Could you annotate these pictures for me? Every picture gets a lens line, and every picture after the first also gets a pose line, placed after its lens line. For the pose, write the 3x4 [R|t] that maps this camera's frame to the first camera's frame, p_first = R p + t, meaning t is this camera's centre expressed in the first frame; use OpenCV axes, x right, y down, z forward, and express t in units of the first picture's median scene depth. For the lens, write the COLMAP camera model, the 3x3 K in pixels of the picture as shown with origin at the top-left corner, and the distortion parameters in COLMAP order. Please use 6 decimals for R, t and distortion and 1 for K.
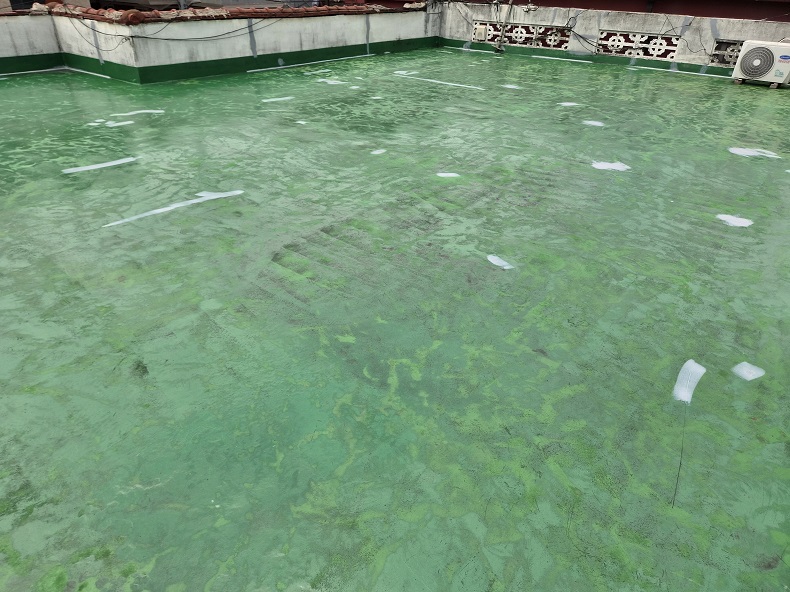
lens RADIAL K [[526.7, 0, 391.9], [0, 526.7, 300.5], [0, 0, 1]] dist [0.067718, -0.057007]
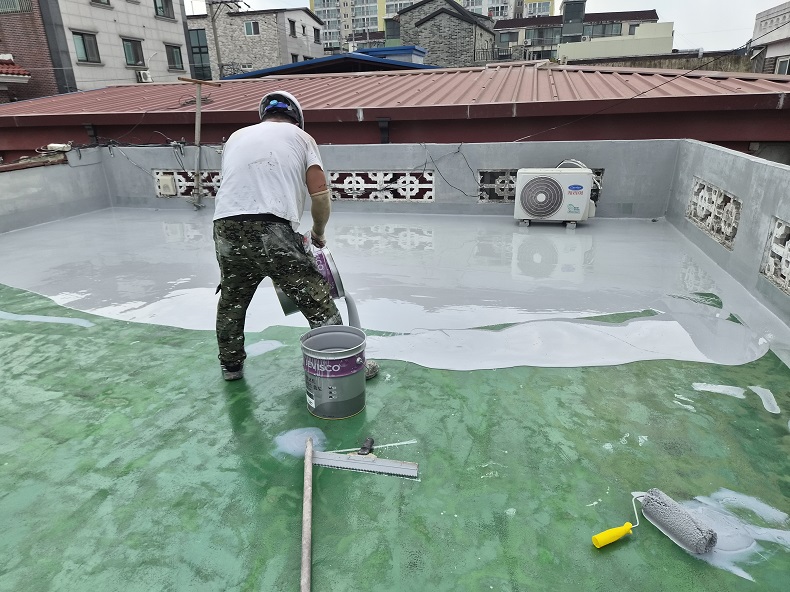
lens RADIAL K [[526.7, 0, 390.4], [0, 526.7, 302.4], [0, 0, 1]] dist [0.067718, -0.057007]
pose [[0.924729, -0.183945, 0.333227, 0.201468], [0.245788, 0.957047, -0.153781, -0.213441], [-0.290627, 0.224109, 0.930221, 0.371385]]
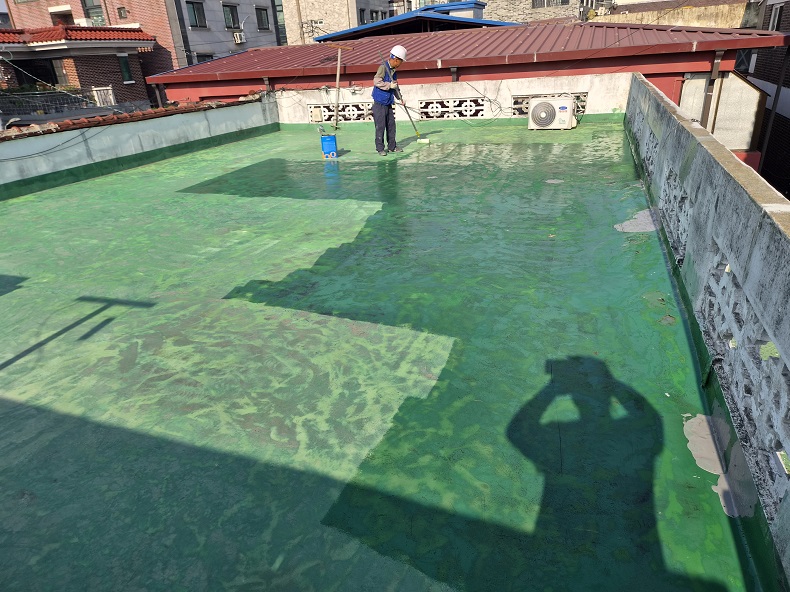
lens RADIAL K [[526.7, 0, 390.2], [0, 526.7, 297.1], [0, 0, 1]] dist [0.067718, -0.057007]
pose [[0.955348, -0.197734, 0.219571, -0.001656], [0.225436, 0.968140, -0.109013, 0.010354], [-0.191020, 0.153645, 0.969487, -0.020594]]
